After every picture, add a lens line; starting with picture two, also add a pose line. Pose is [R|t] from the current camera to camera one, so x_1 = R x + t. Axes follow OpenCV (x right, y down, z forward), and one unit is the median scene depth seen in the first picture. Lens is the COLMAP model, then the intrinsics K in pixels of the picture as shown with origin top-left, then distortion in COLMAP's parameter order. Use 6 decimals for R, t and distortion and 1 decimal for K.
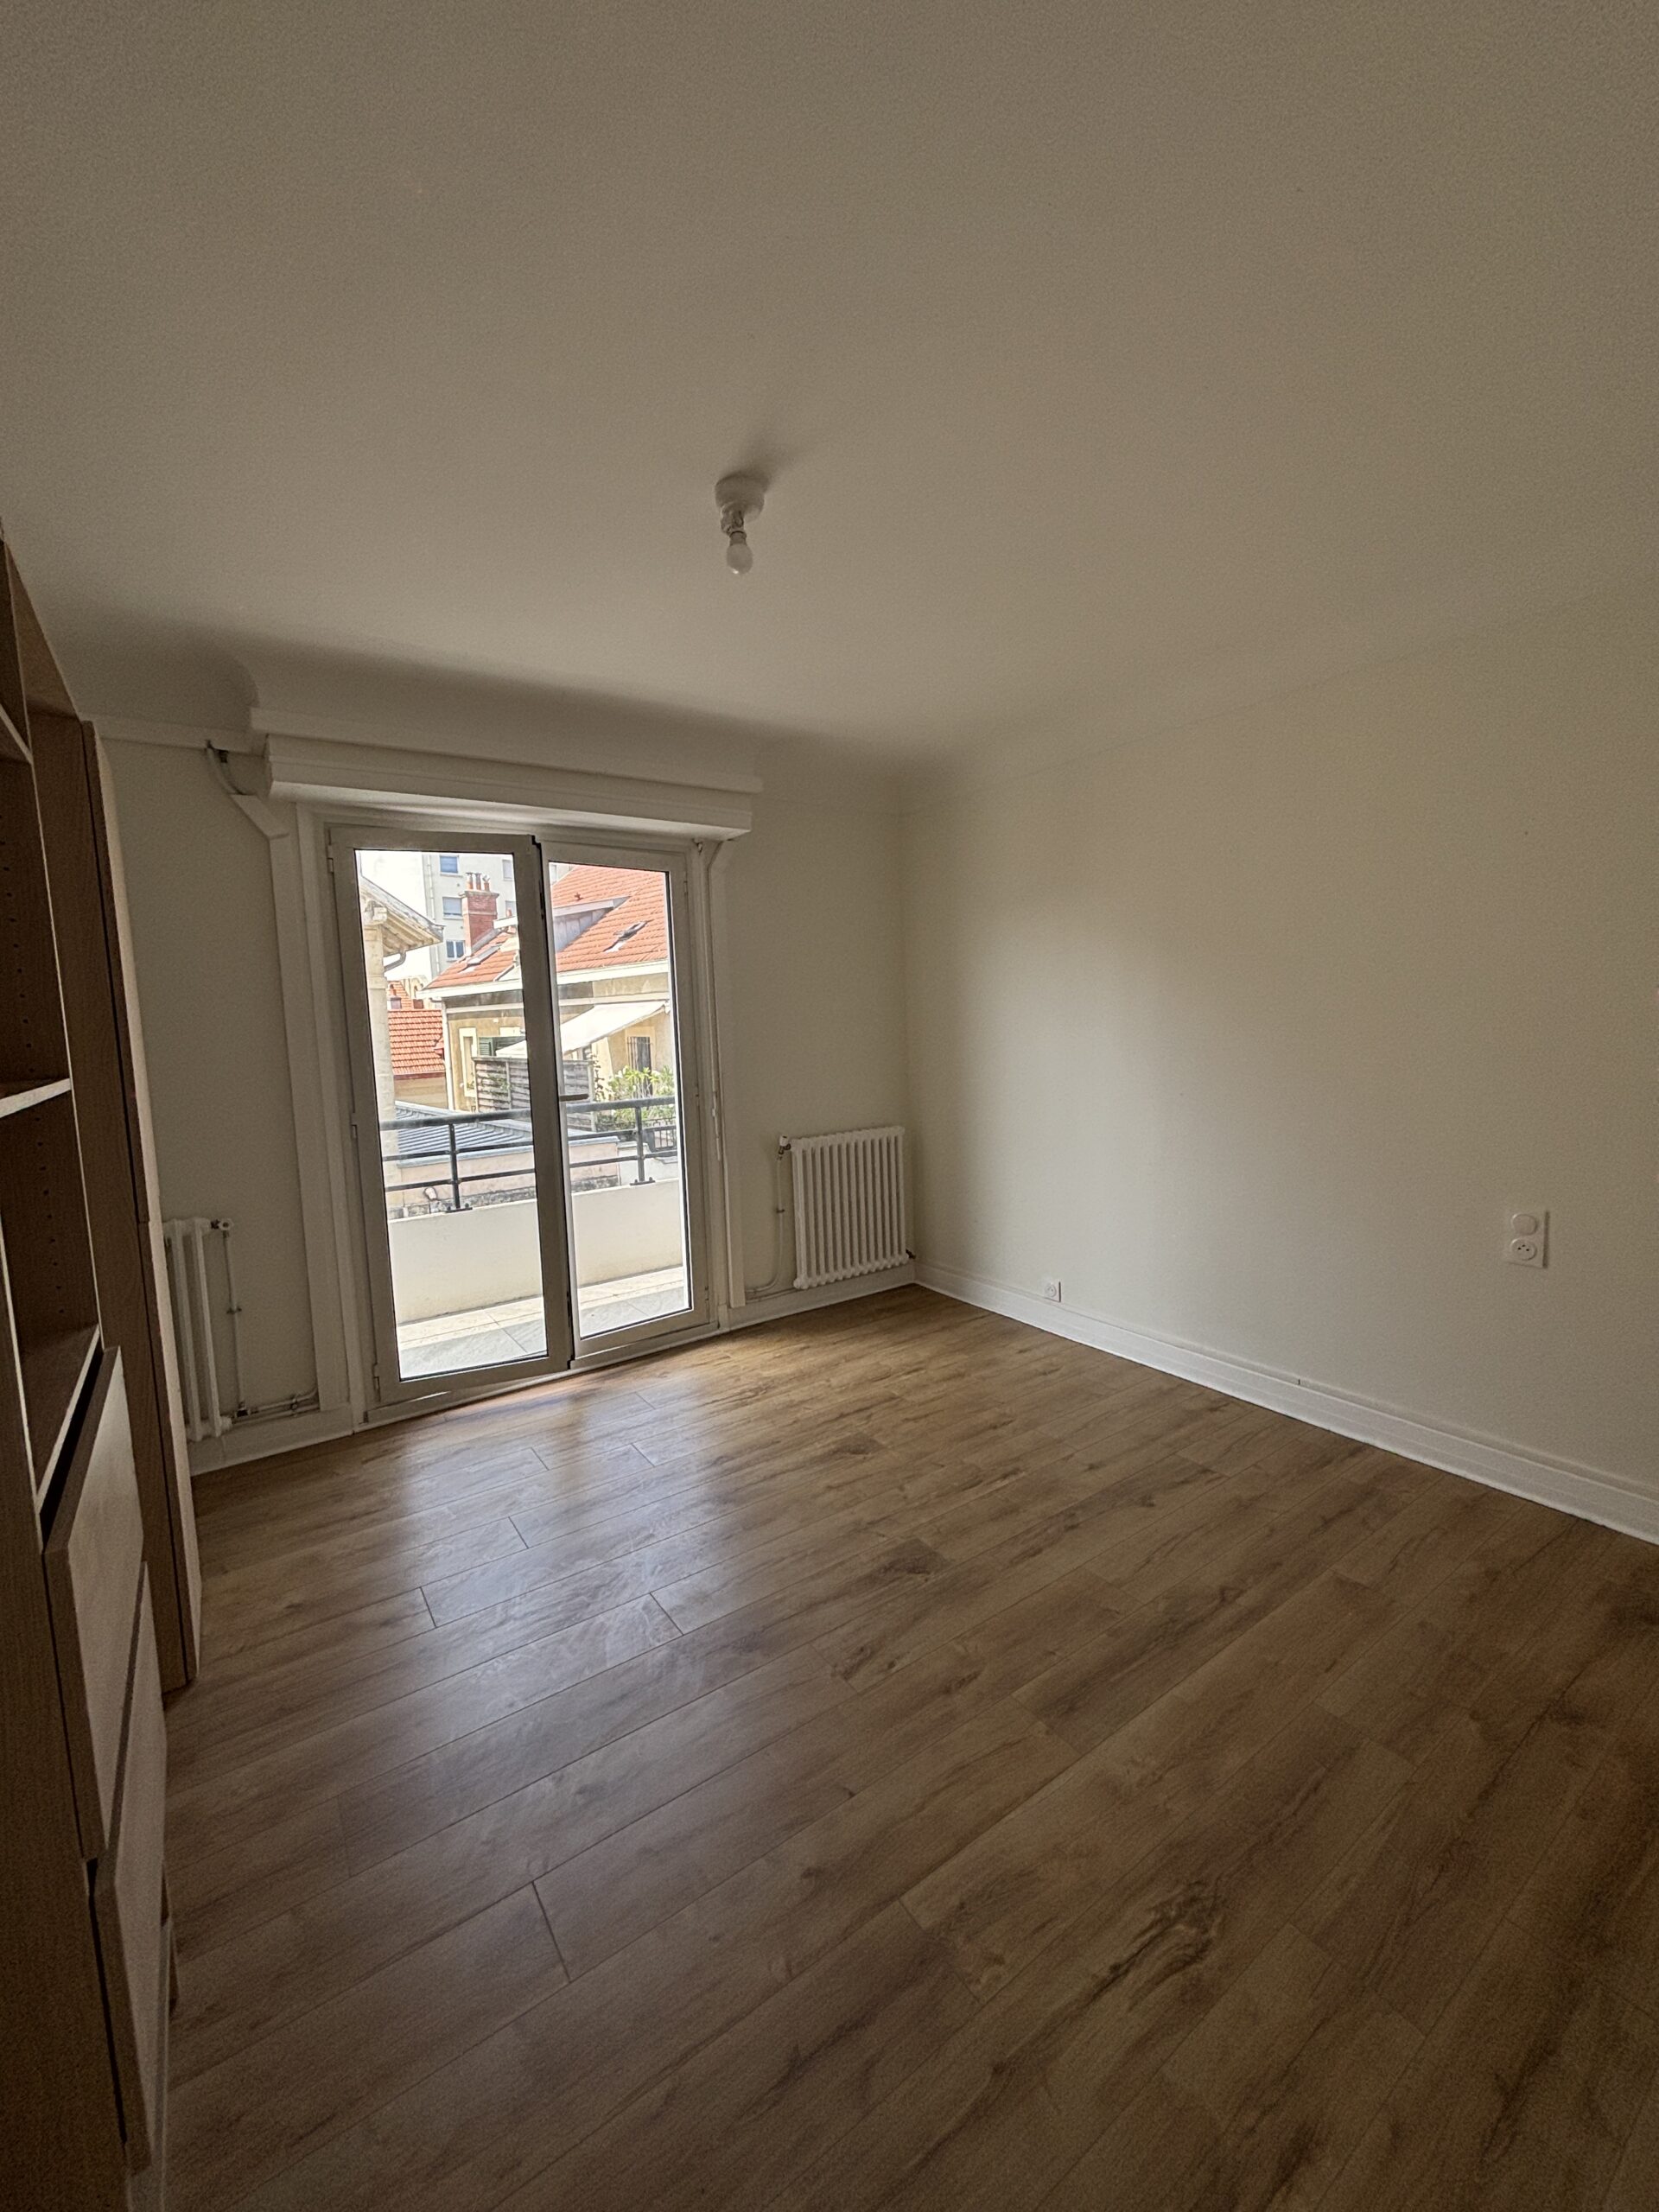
lens RADIAL K [[893.2, 0, 841.9], [0, 893.2, 1101.9], [0, 0, 1]] dist [0.004793, -0.001729]
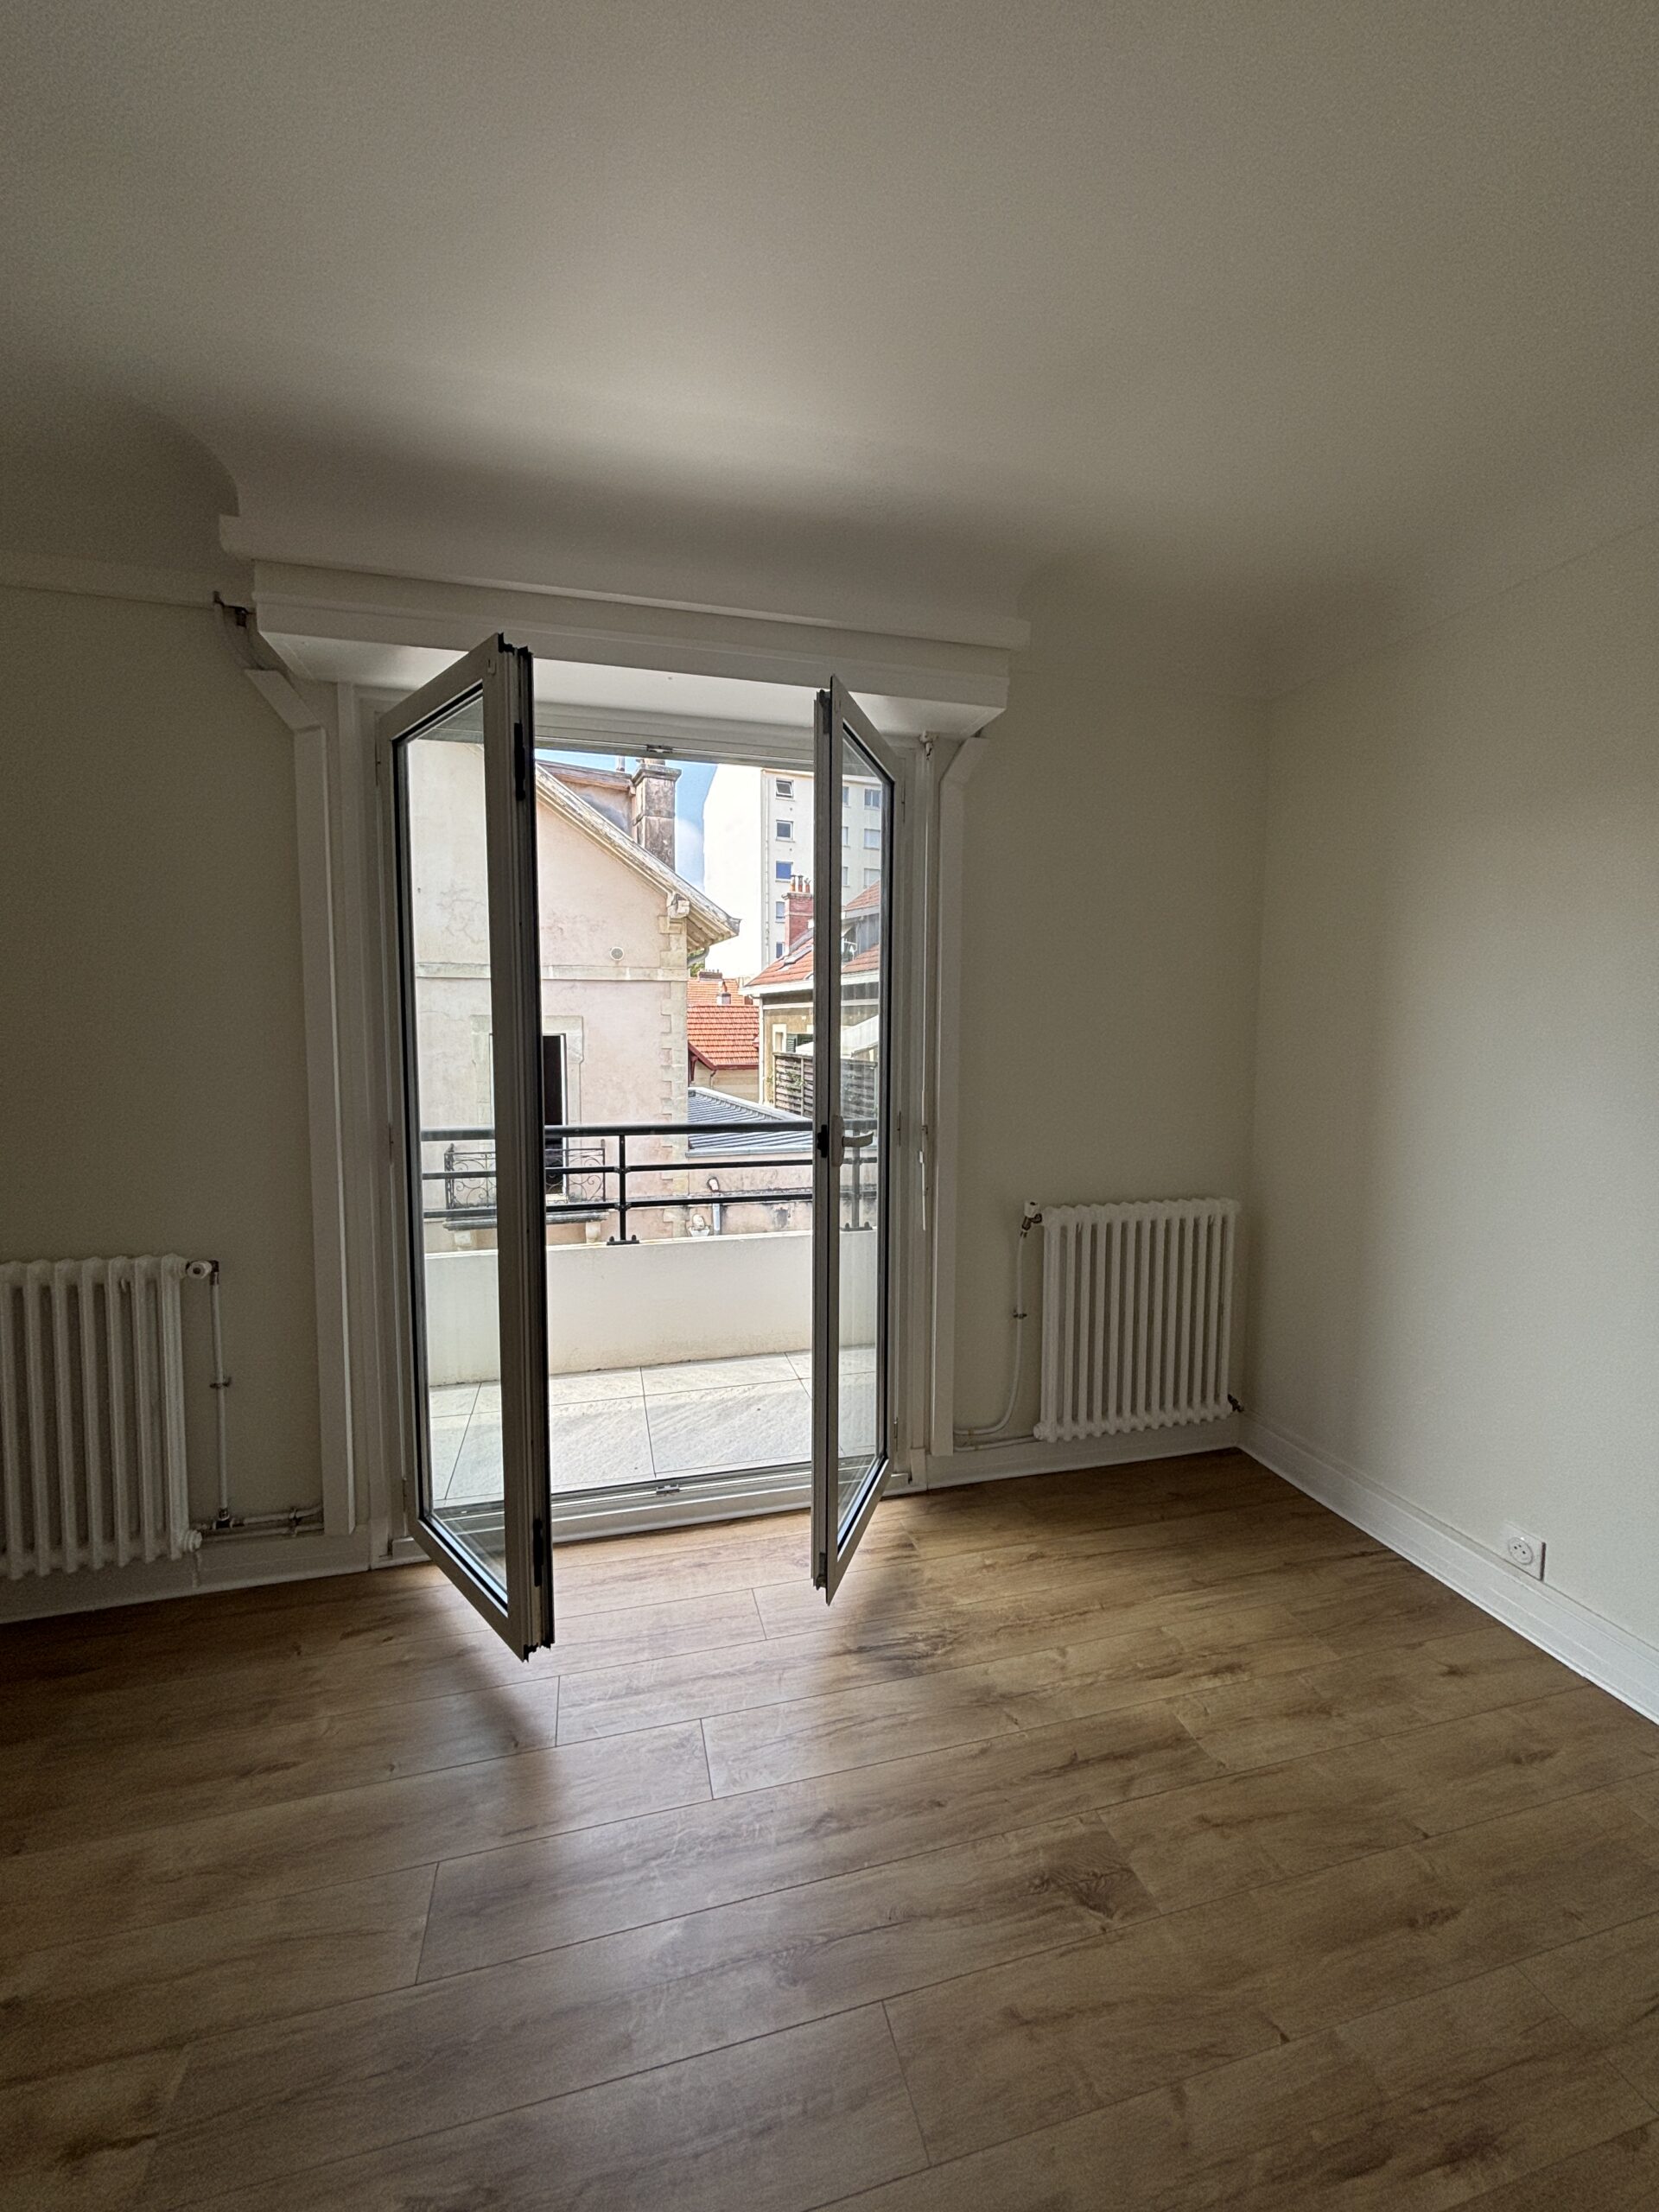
lens RADIAL K [[893.2, 0, 836.3], [0, 893.2, 1095.4], [0, 0, 1]] dist [0.004793, -0.001729]
pose [[0.936668, 0.068347, -0.343485, 0.021433], [-0.073135, 0.997322, -0.000987, -0.031737], [0.342498, 0.026045, 0.939158, 0.409071]]
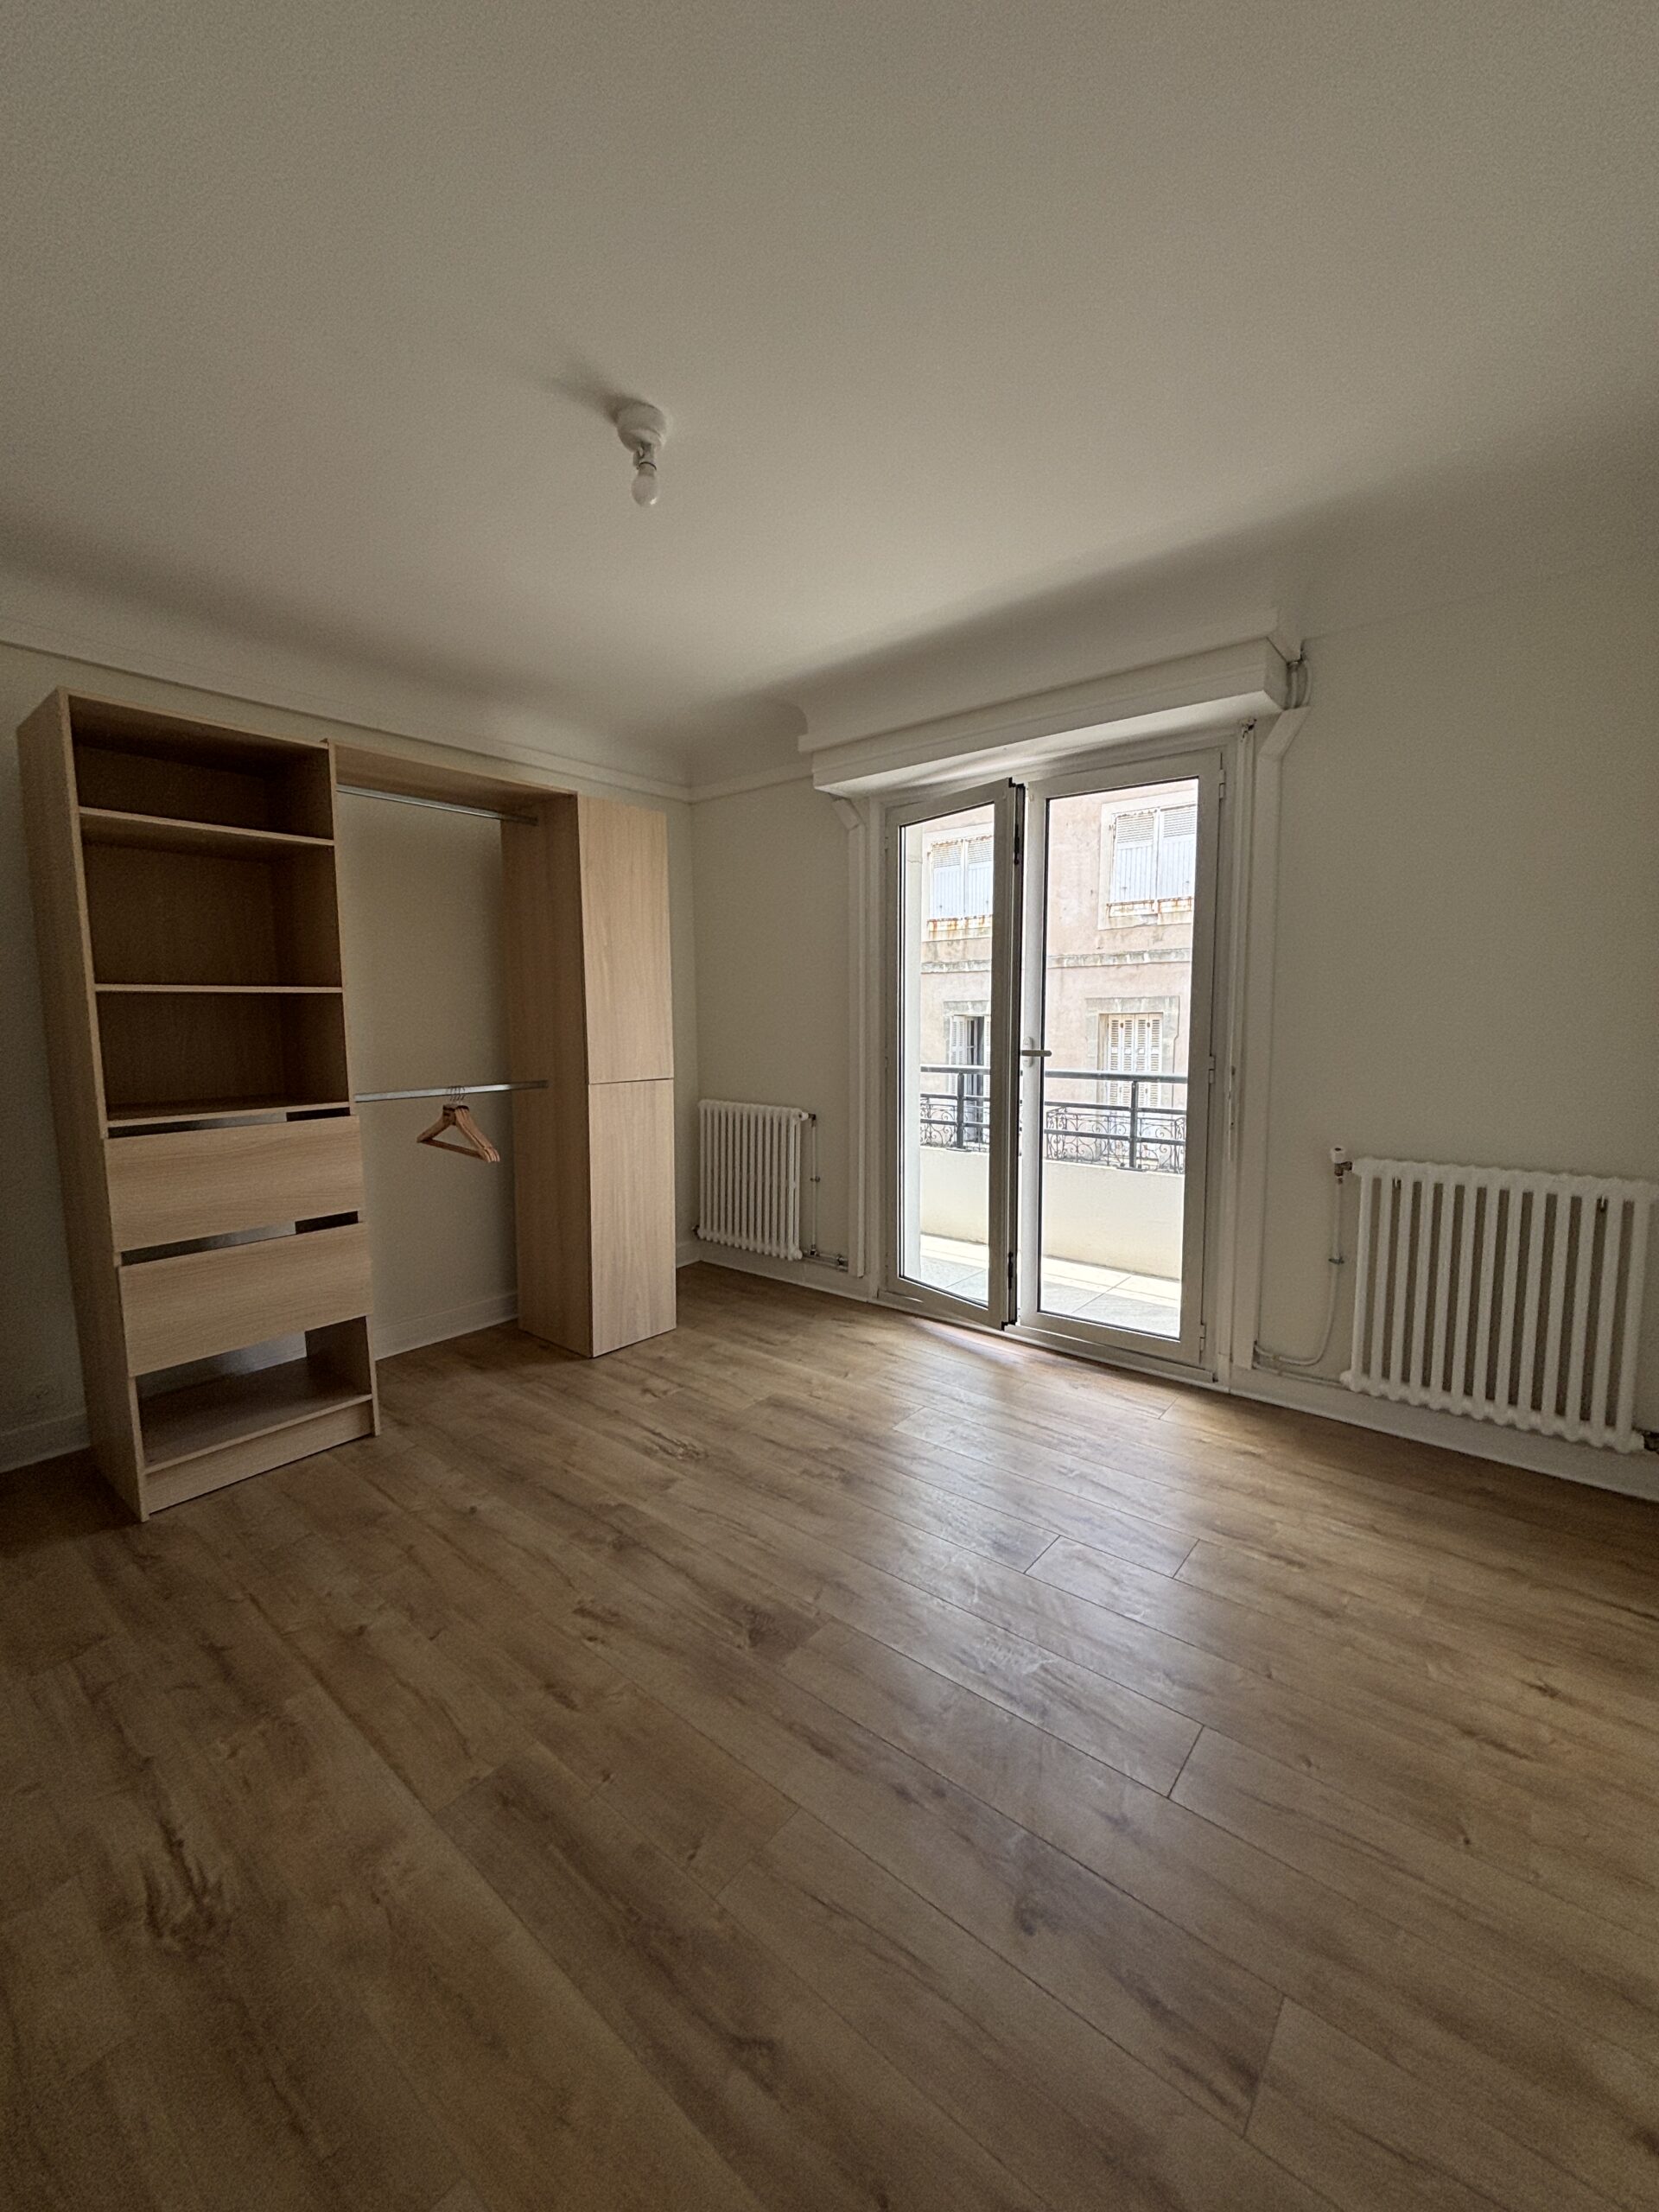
lens RADIAL K [[893.2, 0, 827.4], [0, 893.2, 1101.2], [0, 0, 1]] dist [0.004793, -0.001729]
pose [[0.253917, 0.130847, -0.958335, 0.547634], [-0.097639, 0.989214, 0.109192, -0.035605], [0.962285, 0.065845, 0.263954, 0.547848]]
